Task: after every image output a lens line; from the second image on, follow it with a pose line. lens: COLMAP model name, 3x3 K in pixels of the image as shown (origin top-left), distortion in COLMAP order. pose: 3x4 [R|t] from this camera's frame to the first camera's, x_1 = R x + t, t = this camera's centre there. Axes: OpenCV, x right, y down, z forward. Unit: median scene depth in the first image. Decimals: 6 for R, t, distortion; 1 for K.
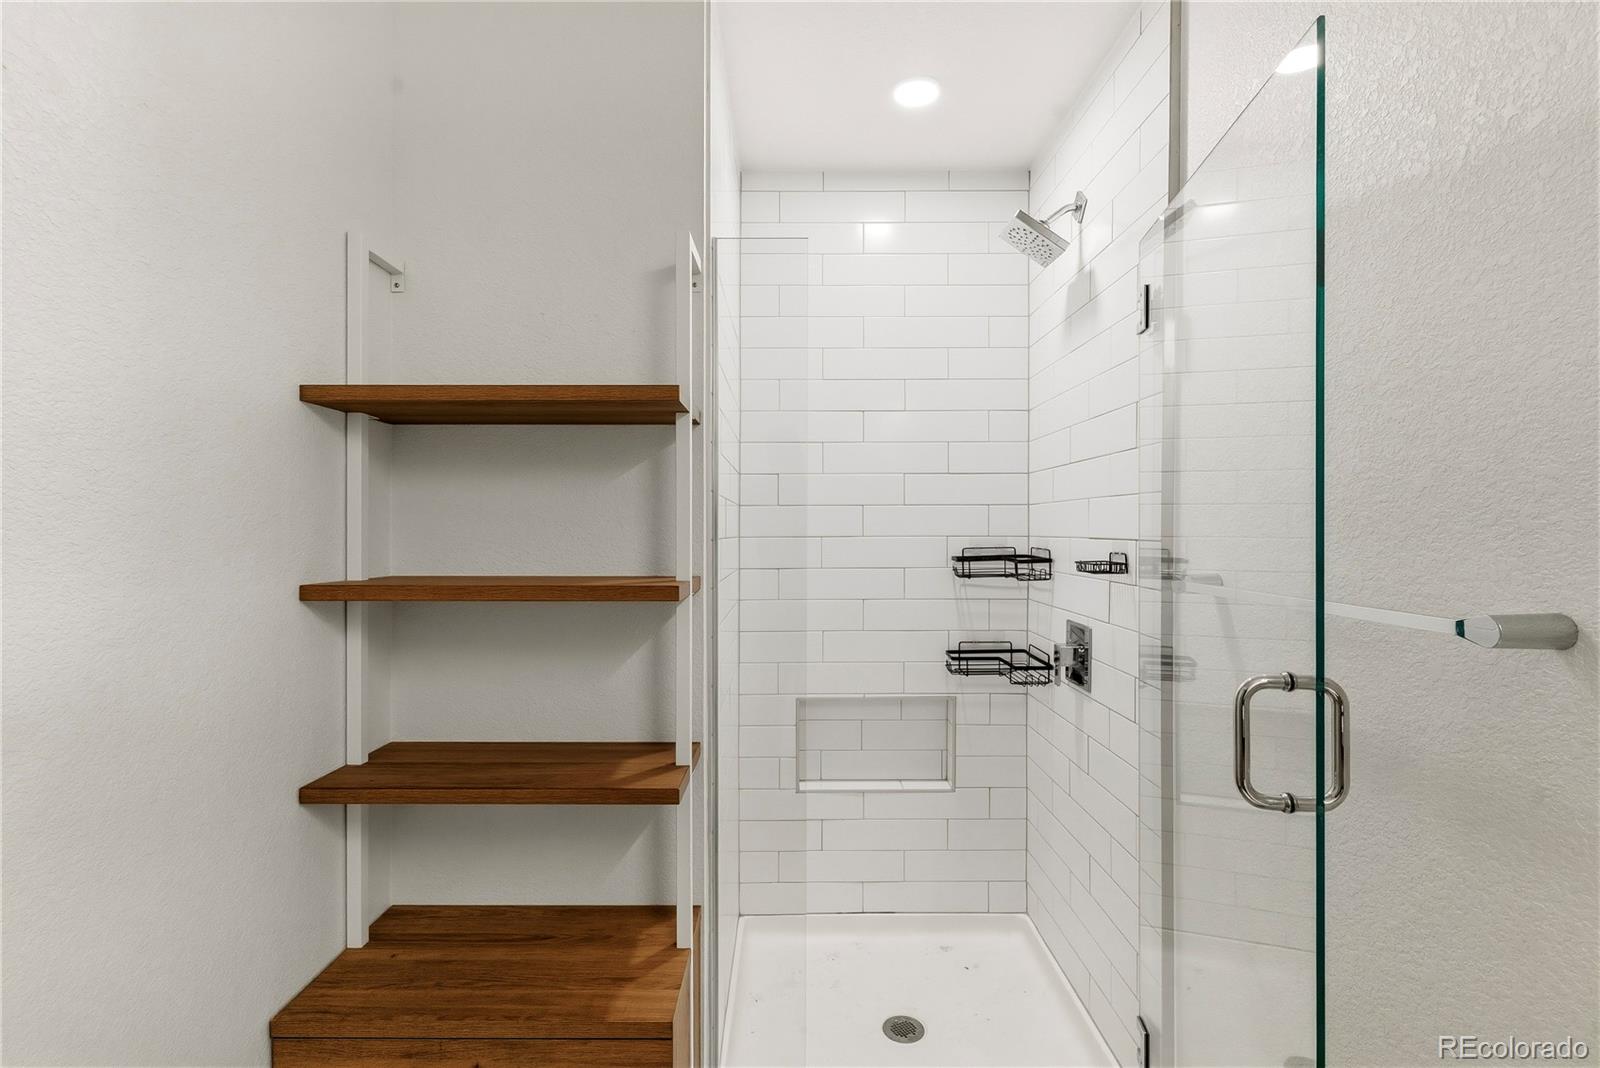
lens RADIAL K [[771.6, 0, 798.4], [0, 771.6, 530.5], [0, 0, 1]] dist [0.002885, 0.000098]
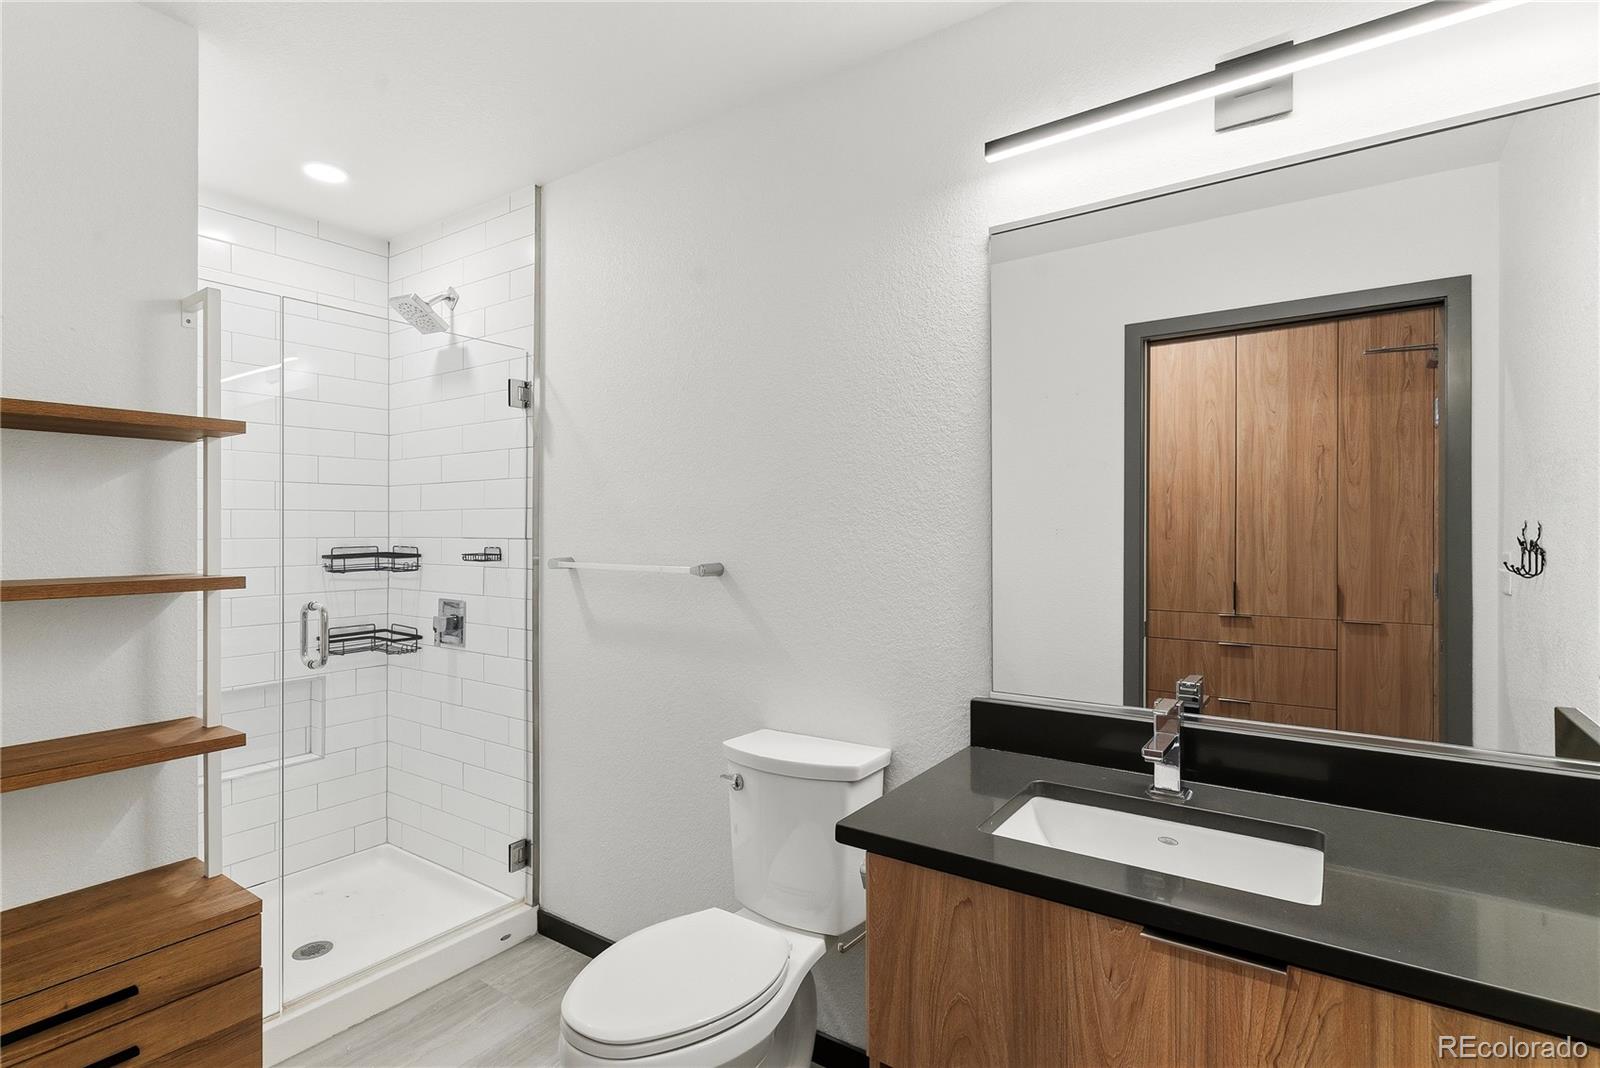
lens RADIAL K [[776.5, 0, 797.9], [0, 776.5, 532.6], [0, 0, 1]] dist [0.000012, 0.000114]
pose [[0.575212, -0.002633, 0.818000, -0.415875], [0.001658, 0.999997, 0.002053, -0.001182], [-0.818003, 0.000175, 0.575214, -0.305351]]
